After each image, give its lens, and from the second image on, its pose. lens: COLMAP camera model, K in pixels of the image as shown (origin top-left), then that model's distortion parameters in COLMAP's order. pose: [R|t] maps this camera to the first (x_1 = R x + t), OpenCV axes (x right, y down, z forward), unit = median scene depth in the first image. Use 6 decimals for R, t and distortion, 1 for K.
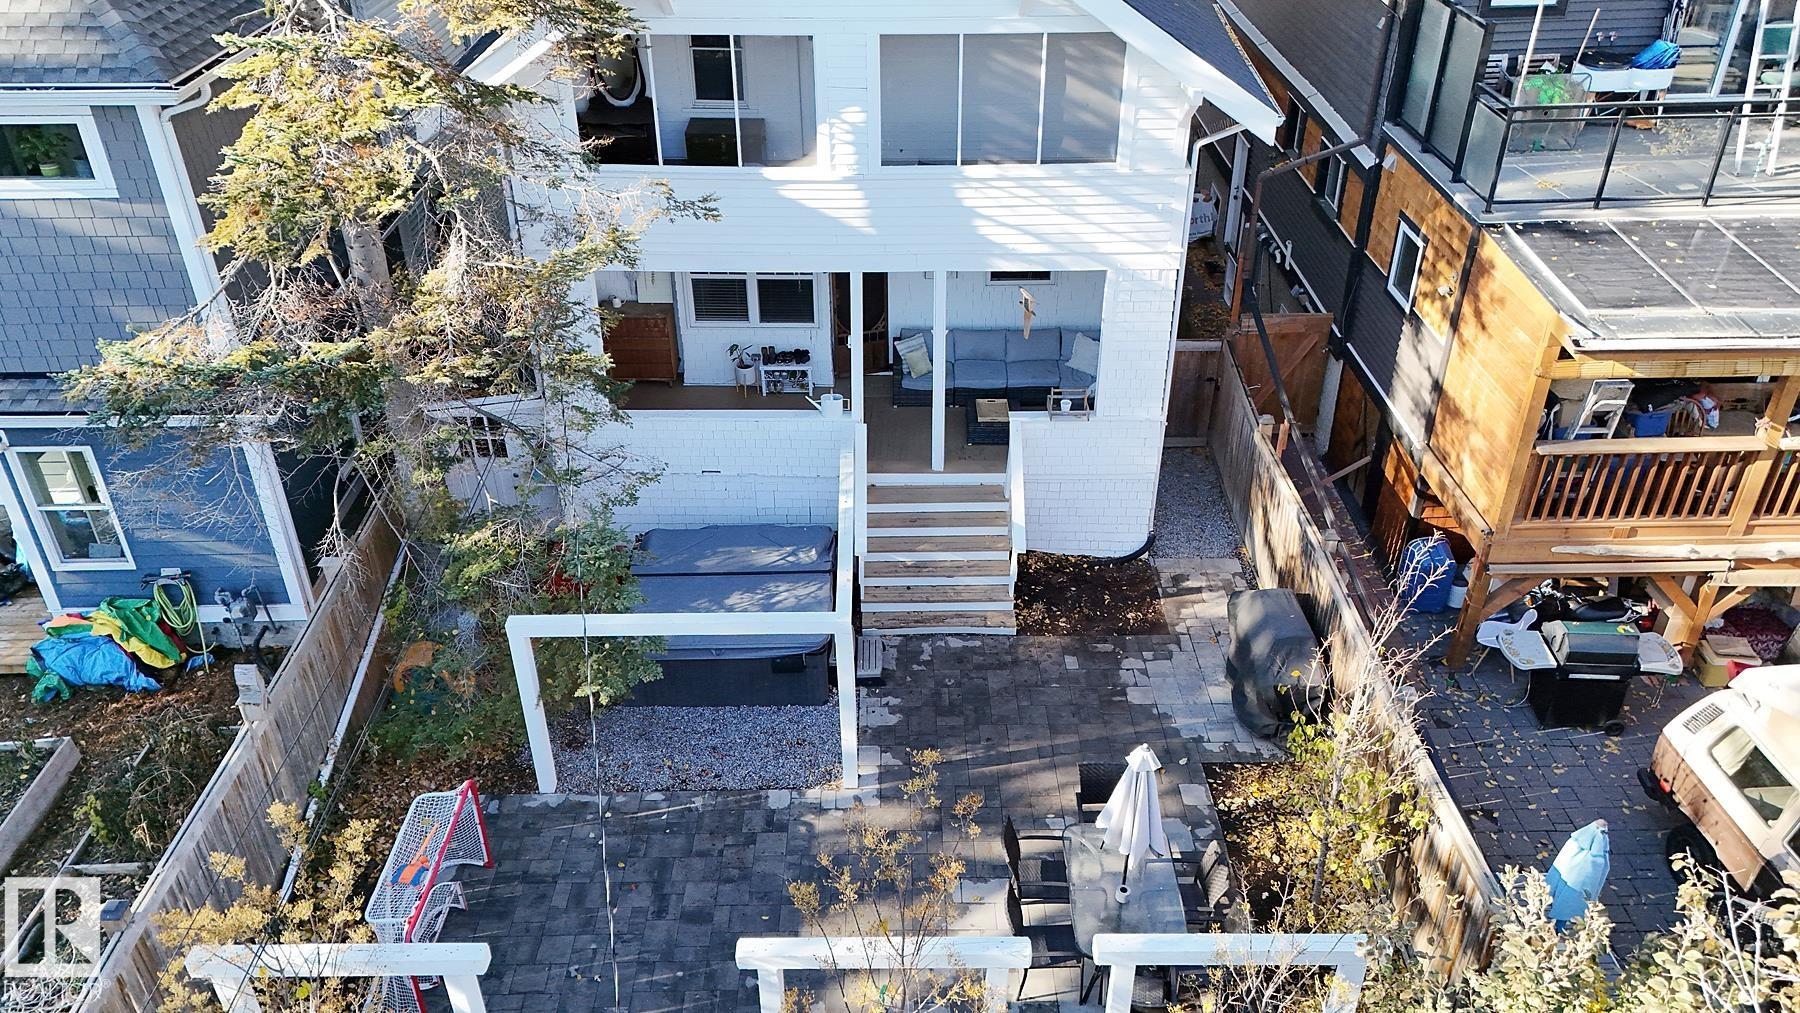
lens RADIAL K [[1317.1, 0, 892.2], [0, 1317.1, 499.3], [0, 0, 1]] dist [0.109873, -0.128732]
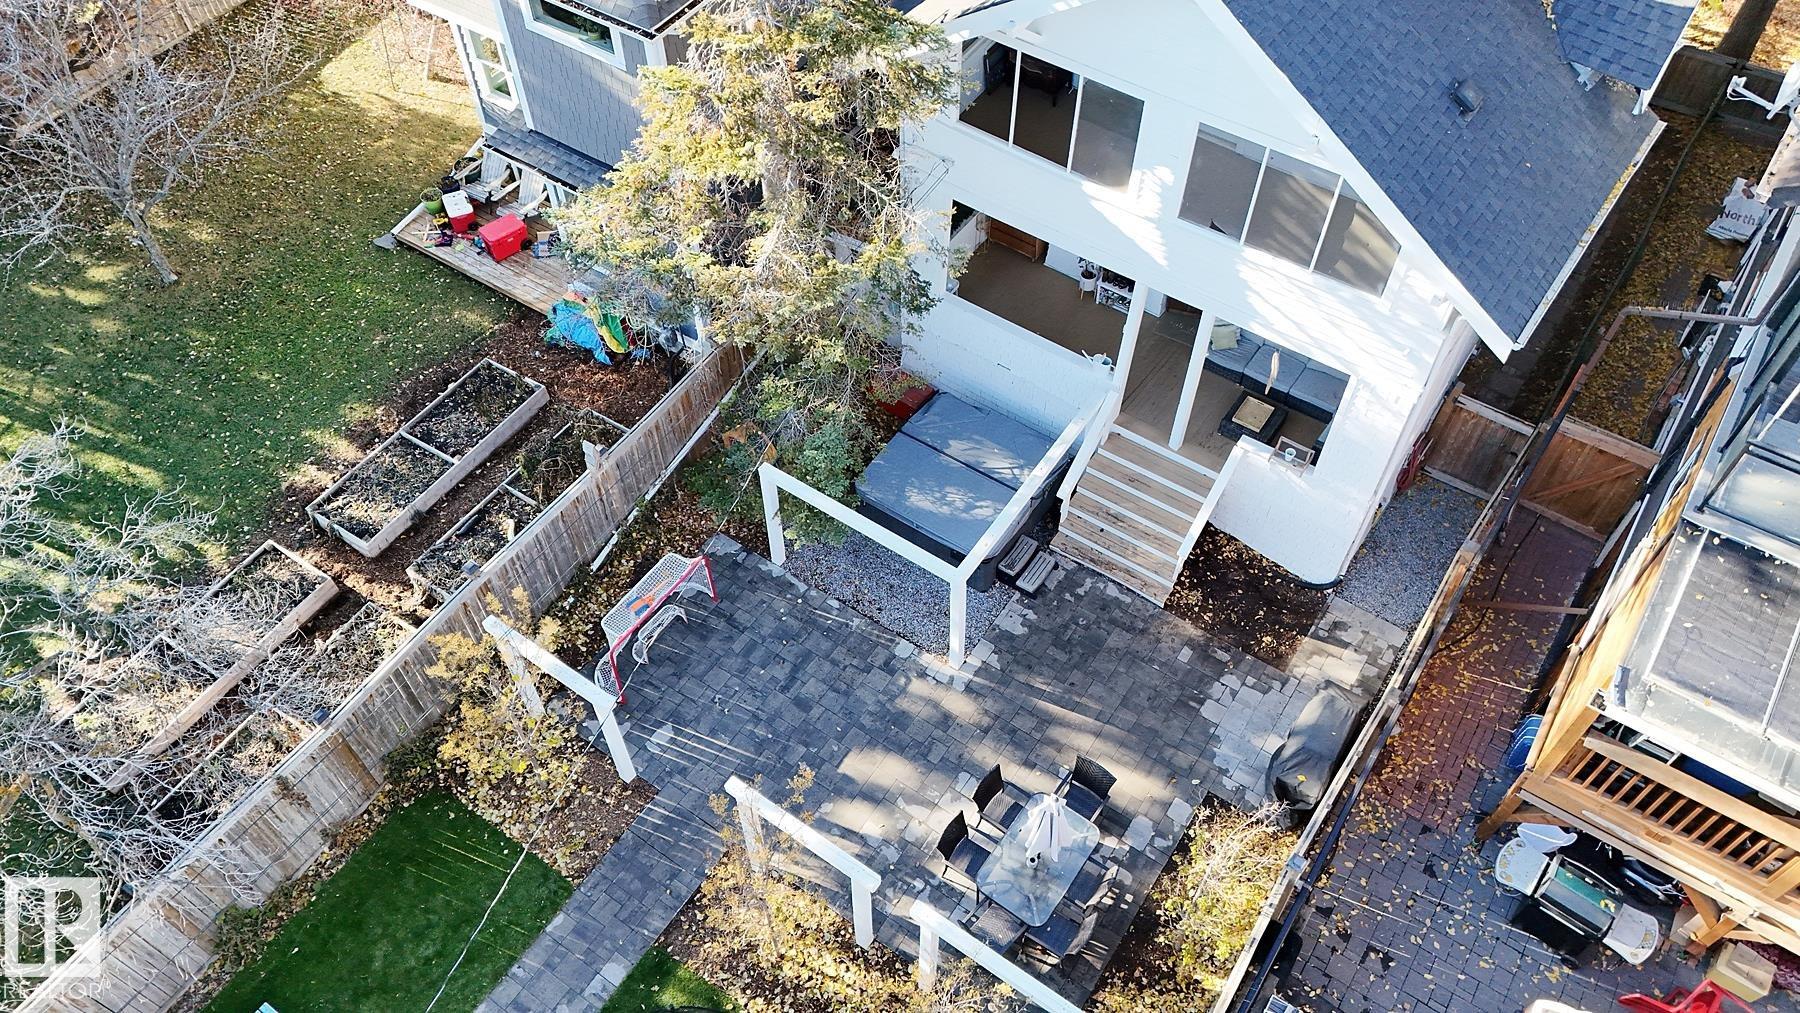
lens RADIAL K [[1317.1, 0, 892.2], [0, 1317.1, 499.3], [0, 0, 1]] dist [0.109873, -0.128732]
pose [[0.819509, 0.452137, -0.352103, 0.296793], [-0.299644, 0.861816, 0.409250, -0.436274], [0.488486, -0.229879, 0.841747, -0.108570]]
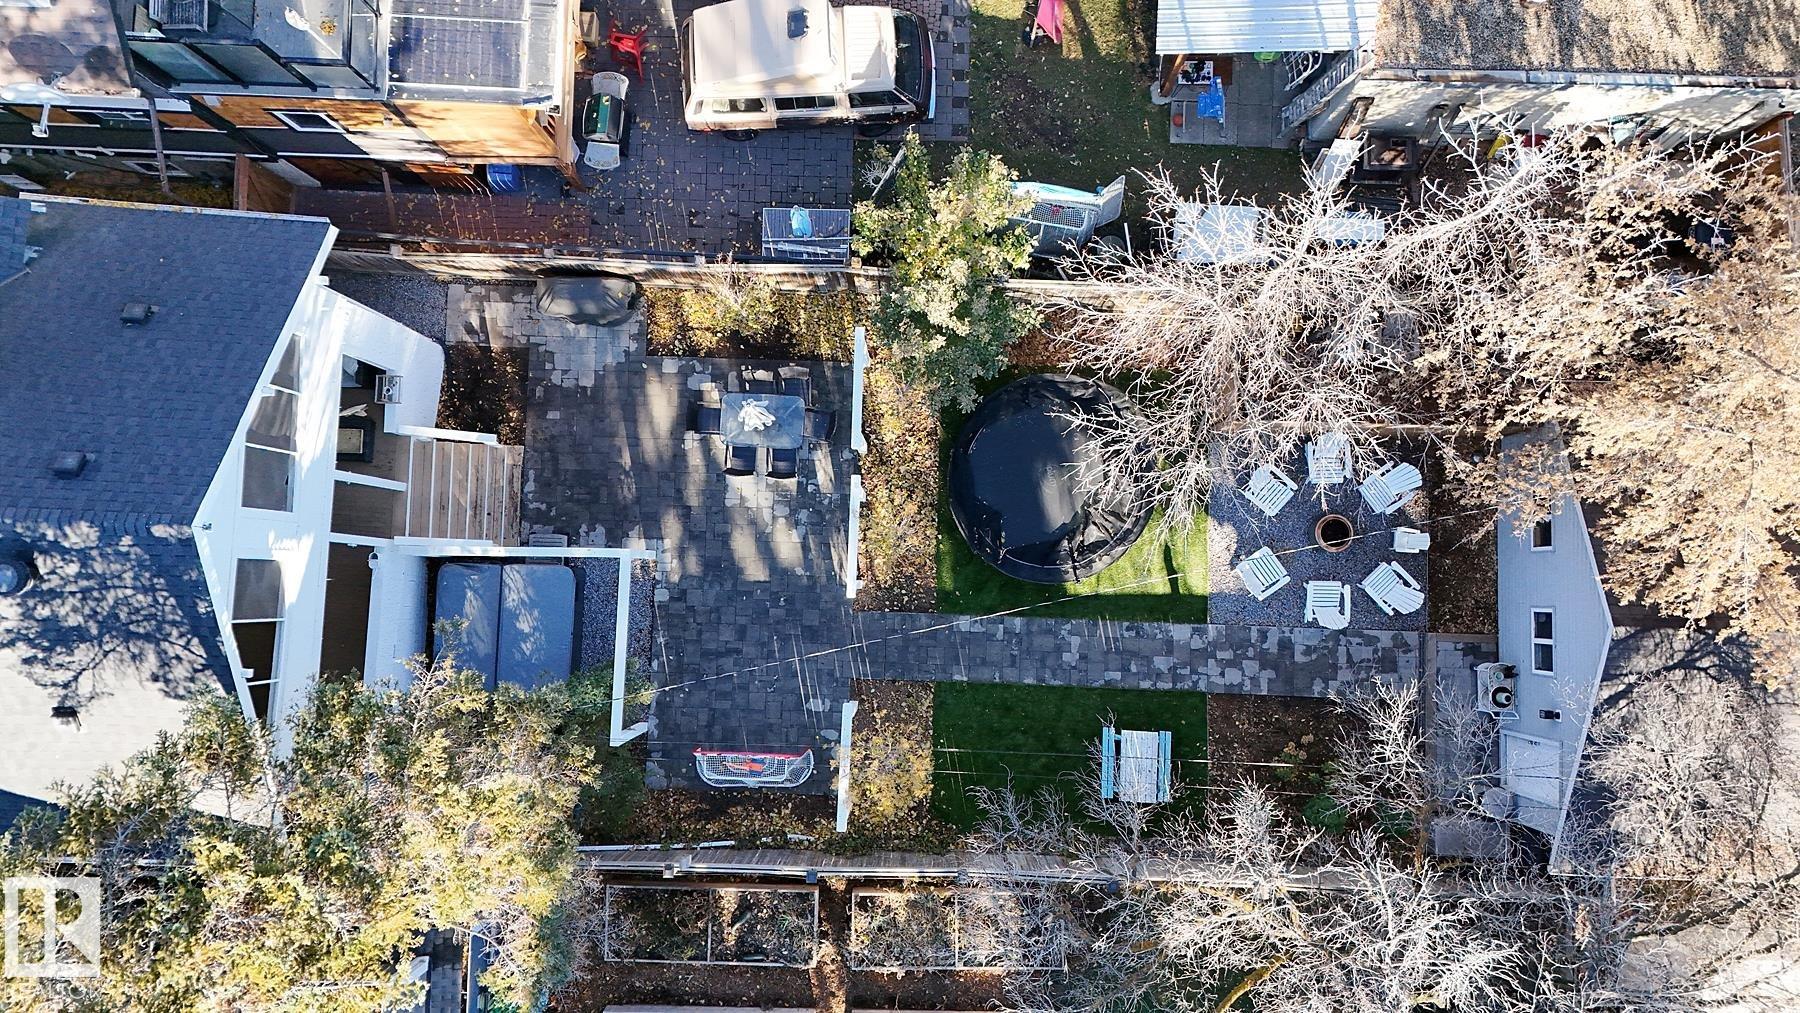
lens RADIAL K [[1317.1, 0, 892.2], [0, 1317.1, 499.3], [0, 0, 1]] dist [0.109873, -0.128732]
pose [[0.035644, -0.996652, 0.073588, -0.073182], [0.552659, 0.081008, 0.829461, -1.036463], [-0.832645, 0.011104, 0.553696, -0.237512]]
